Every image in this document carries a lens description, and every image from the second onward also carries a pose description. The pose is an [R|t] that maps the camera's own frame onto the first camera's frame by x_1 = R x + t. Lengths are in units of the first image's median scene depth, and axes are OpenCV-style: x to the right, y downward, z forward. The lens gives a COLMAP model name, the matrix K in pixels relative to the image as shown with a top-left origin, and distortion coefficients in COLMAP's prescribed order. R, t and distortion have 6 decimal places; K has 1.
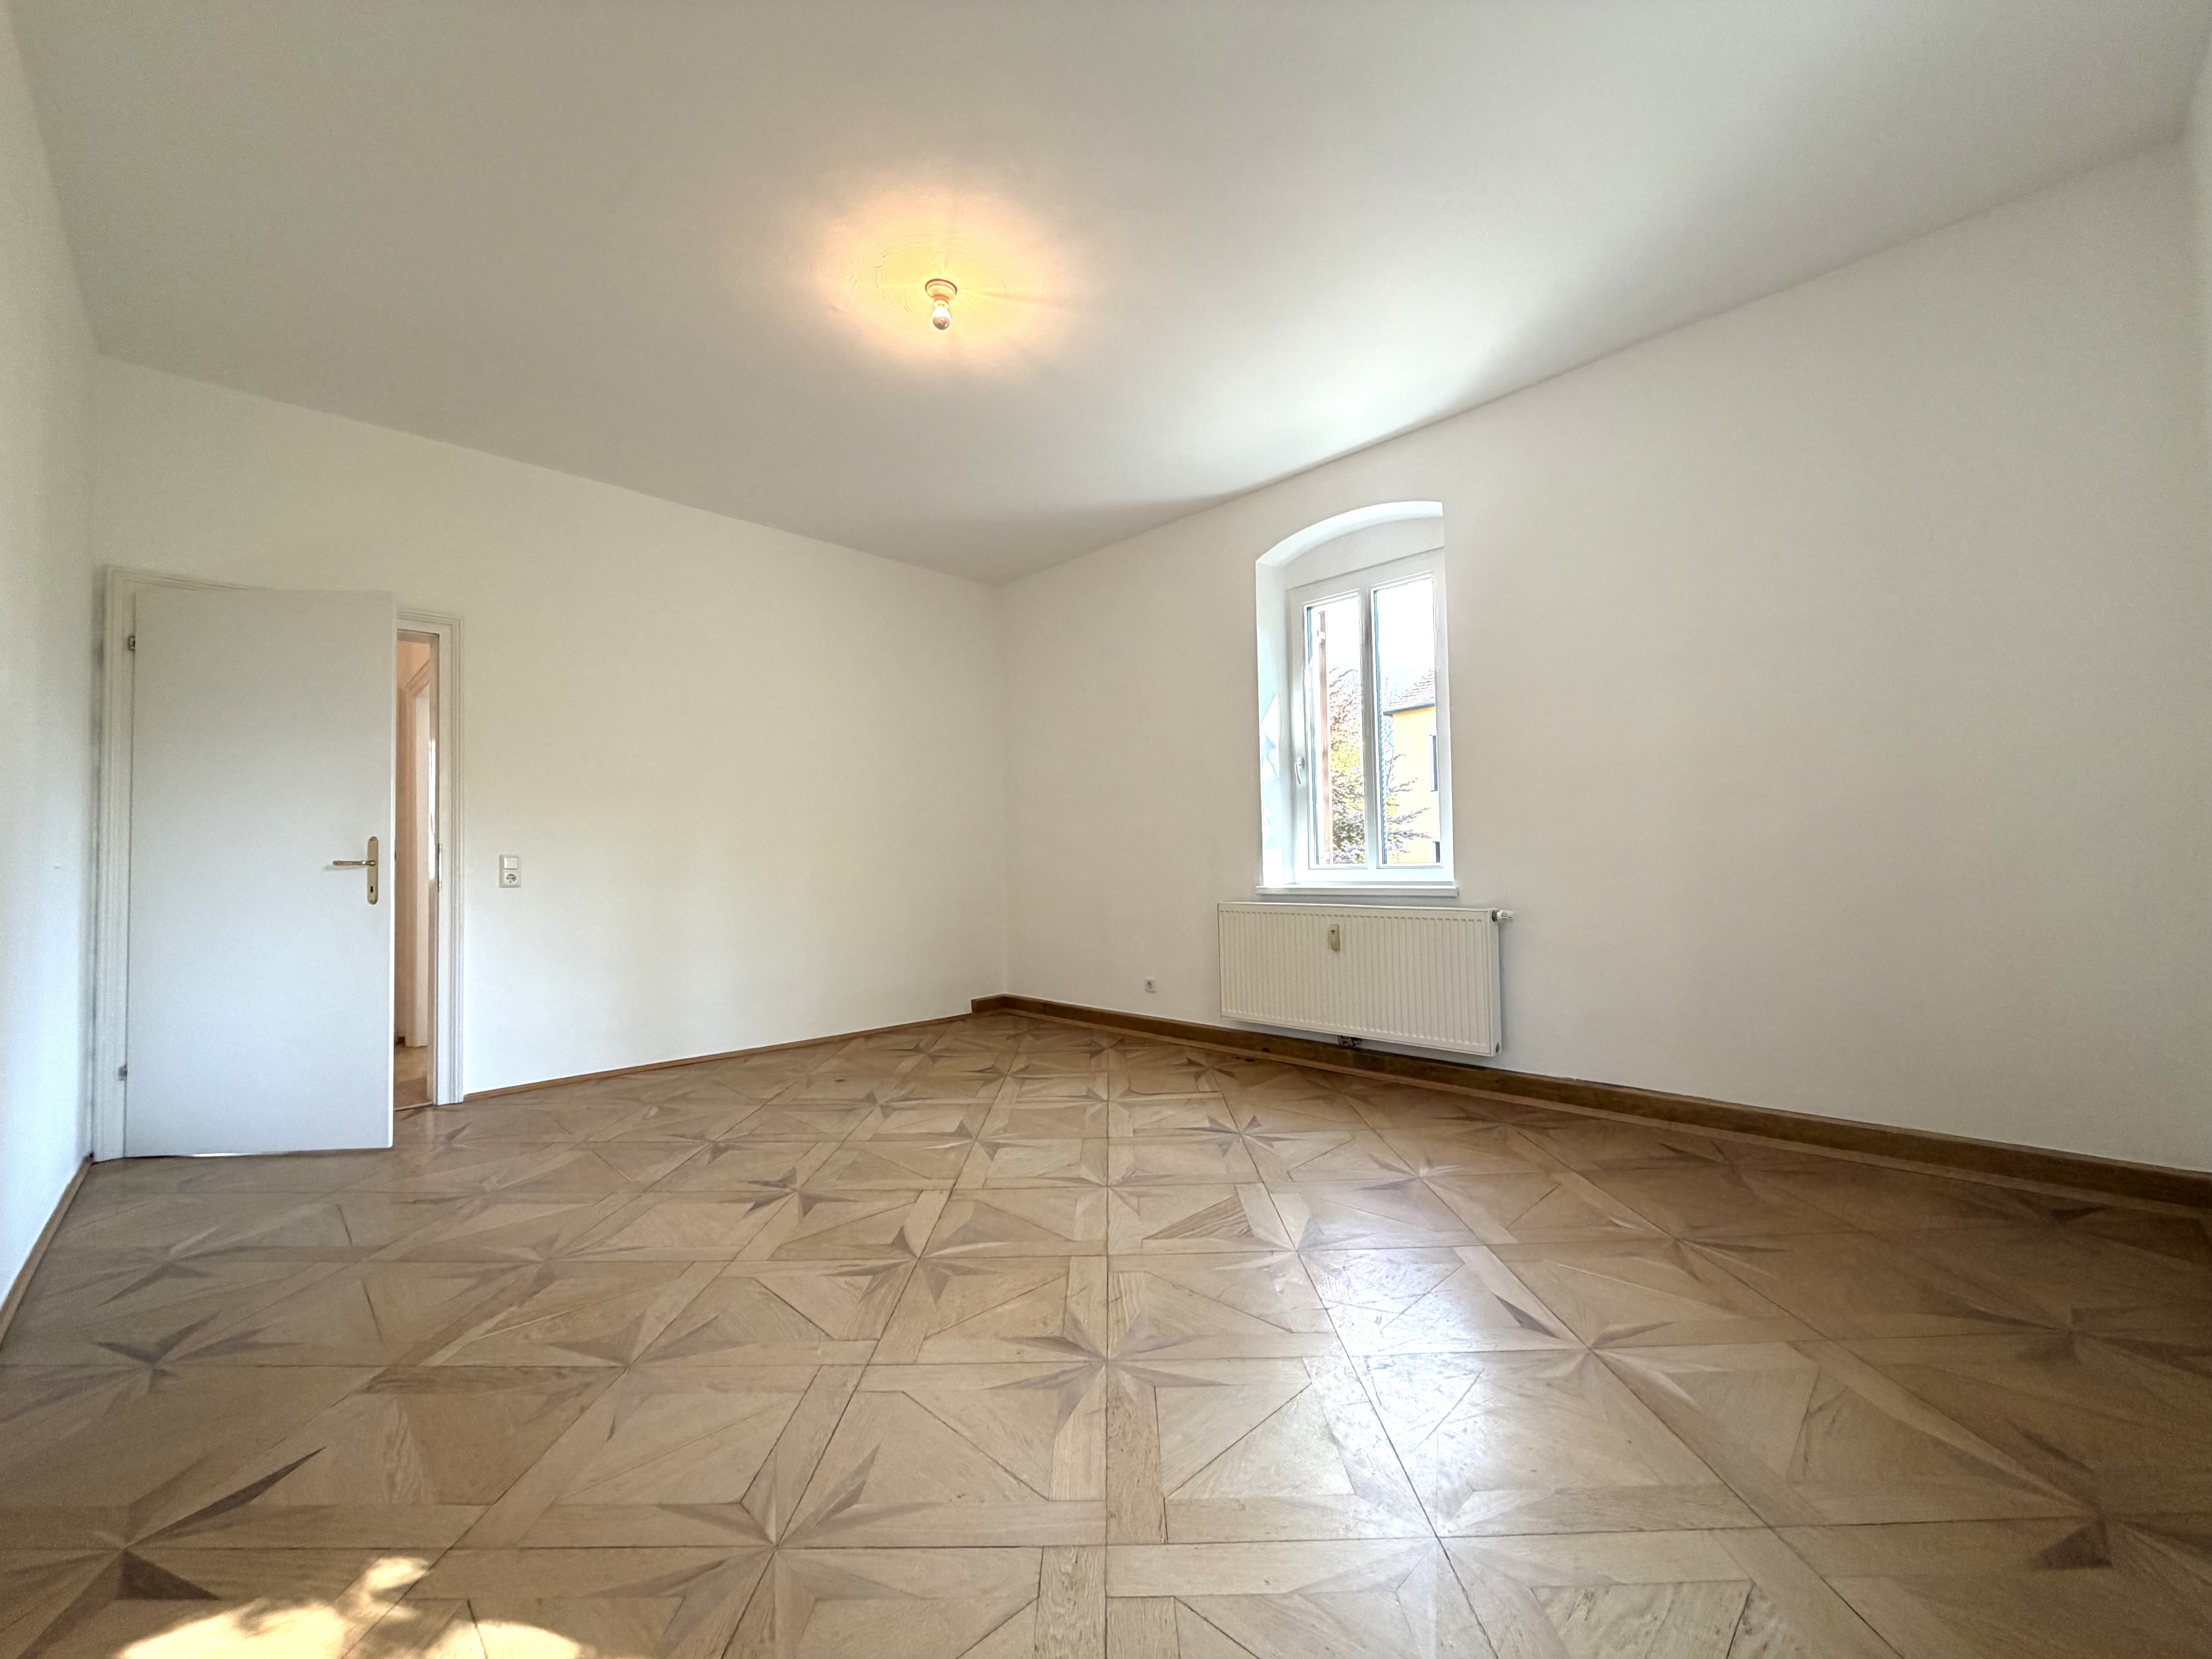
lens RADIAL K [[885.3, 0, 1101.1], [0, 885.3, 833.1], [0, 0, 1]] dist [0.001004, 0.000004]
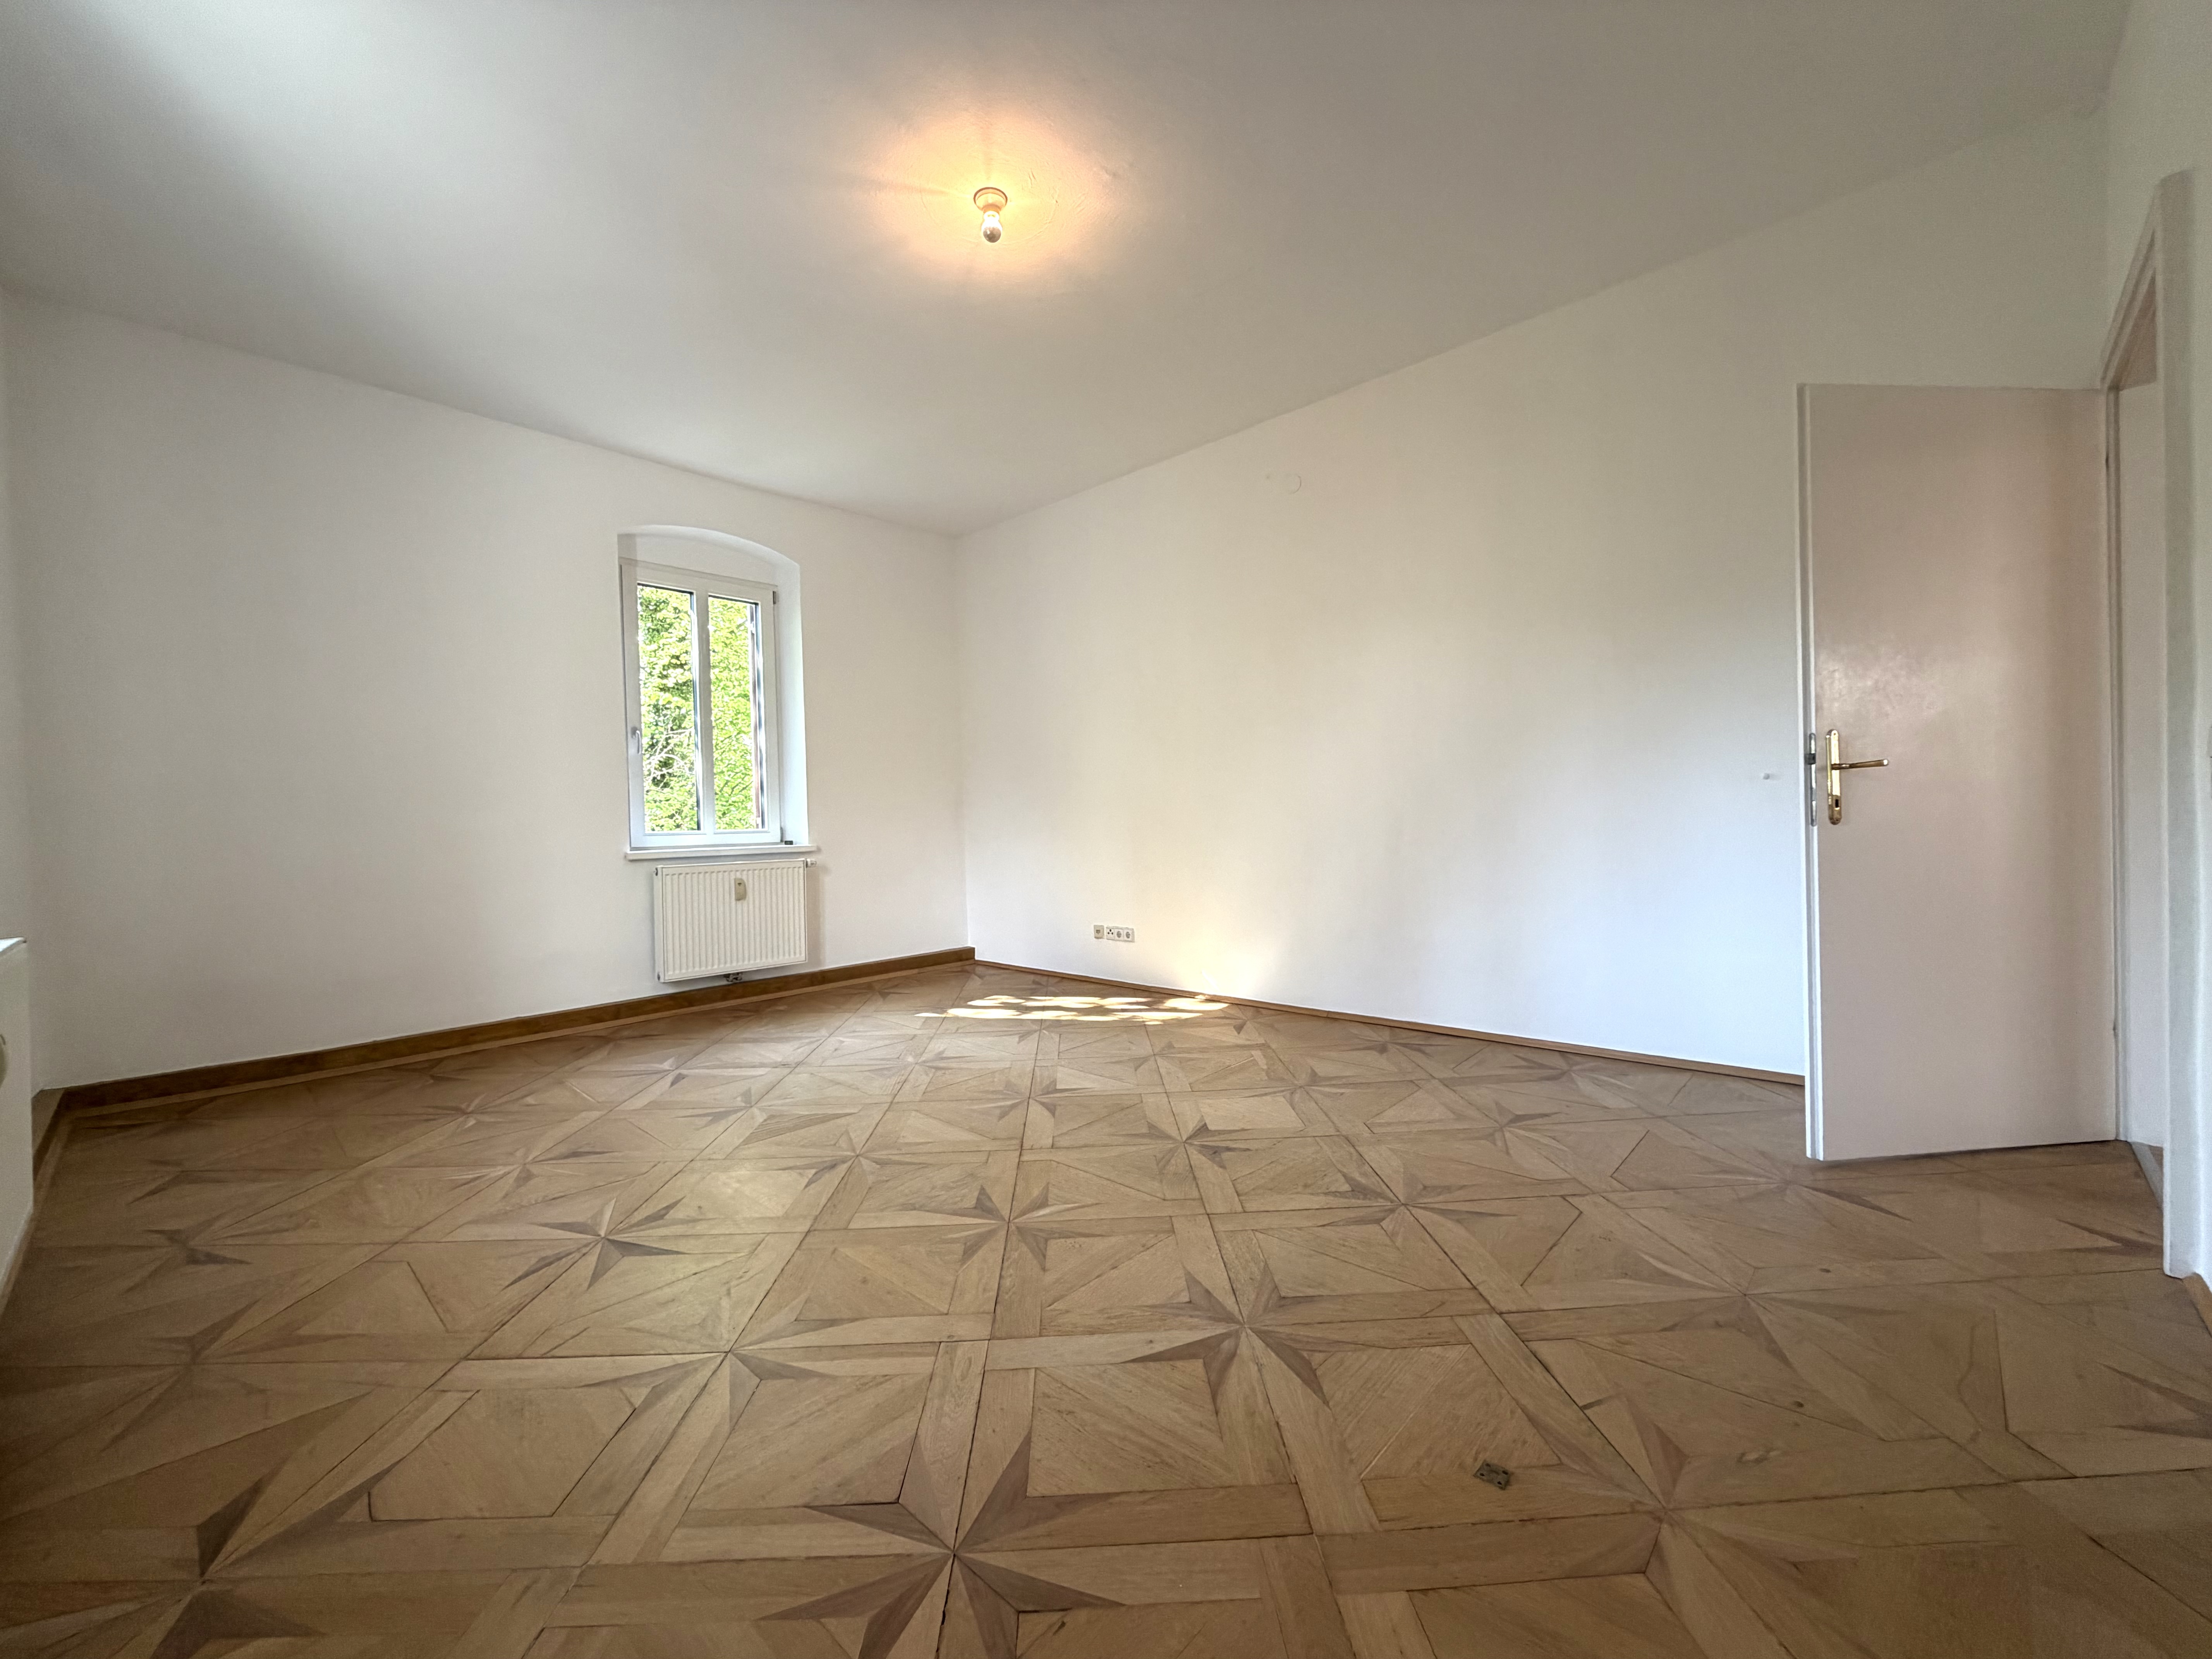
lens RADIAL K [[885.3, 0, 1106.7], [0, 885.3, 839.1], [0, 0, 1]] dist [0.001004, 0.000004]
pose [[-0.998039, 0.046867, -0.041493, -0.241363], [0.047253, 0.998848, -0.008365, 0.081659], [0.041053, -0.010309, -0.999104, 2.007757]]
